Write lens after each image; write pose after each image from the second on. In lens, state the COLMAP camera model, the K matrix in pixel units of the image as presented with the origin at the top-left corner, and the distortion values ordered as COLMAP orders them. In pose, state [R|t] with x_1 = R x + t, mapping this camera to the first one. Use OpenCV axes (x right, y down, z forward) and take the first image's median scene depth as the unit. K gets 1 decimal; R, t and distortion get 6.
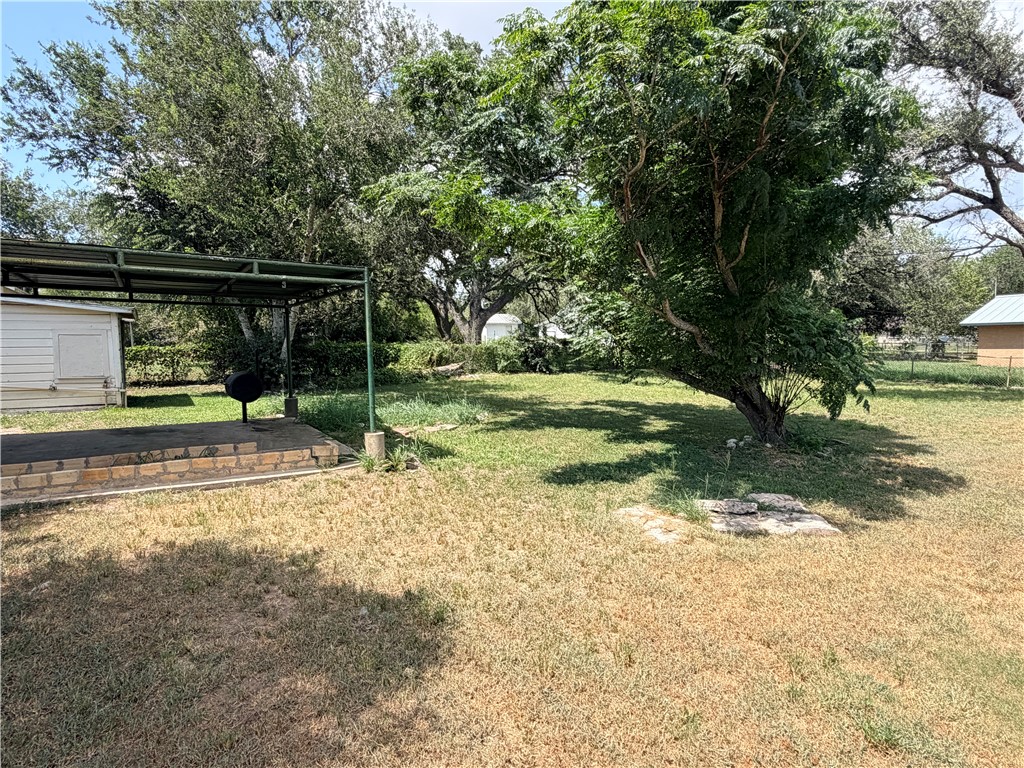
lens RADIAL K [[556.8, 0, 507.9], [0, 556.8, 387.7], [0, 0, 1]] dist [-0.000367, 0.000591]
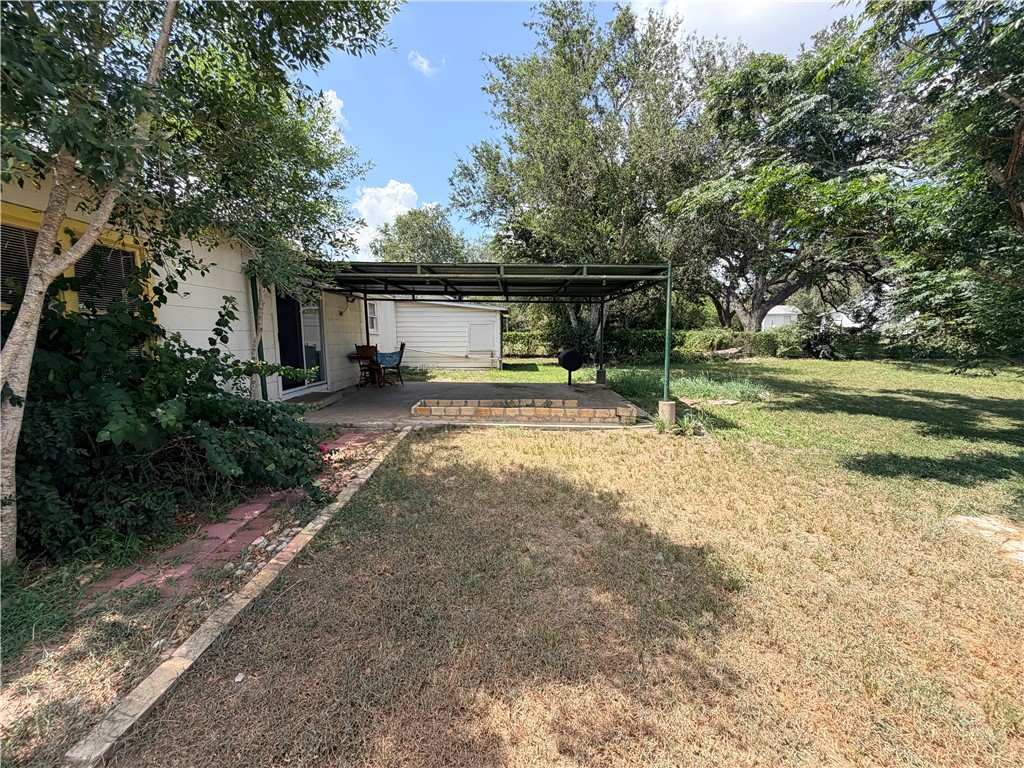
lens RADIAL K [[411.2, 0, 510.1], [0, 411.2, 385.1], [0, 0, 1]] dist [0.000458, 0.000656]
pose [[0.833592, 0.074294, -0.547361, -0.022218], [-0.046673, 0.996844, 0.064223, 0.001822], [0.550405, -0.027989, 0.834429, 0.036702]]
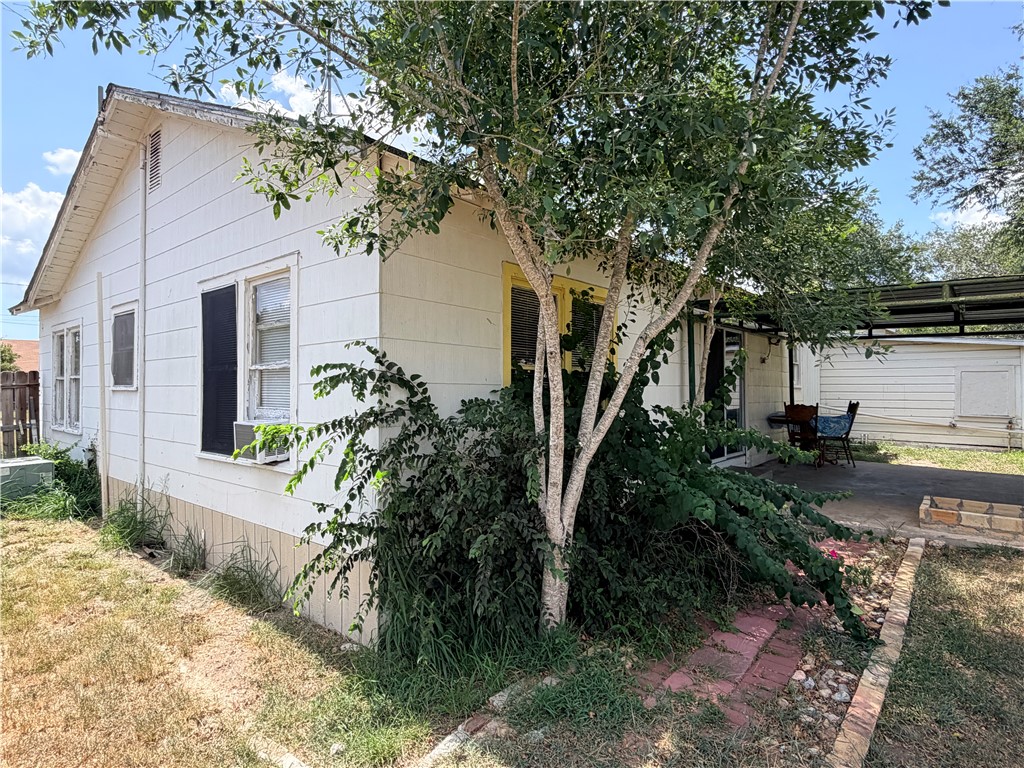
lens RADIAL K [[556.8, 0, 507.9], [0, 556.8, 387.7], [0, 0, 1]] dist [-0.000367, 0.000591]
pose [[0.279757, 0.012202, -0.959993, -0.083340], [-0.075455, 0.997106, -0.009315, 0.003445], [0.957101, 0.075042, 0.279868, -0.051159]]
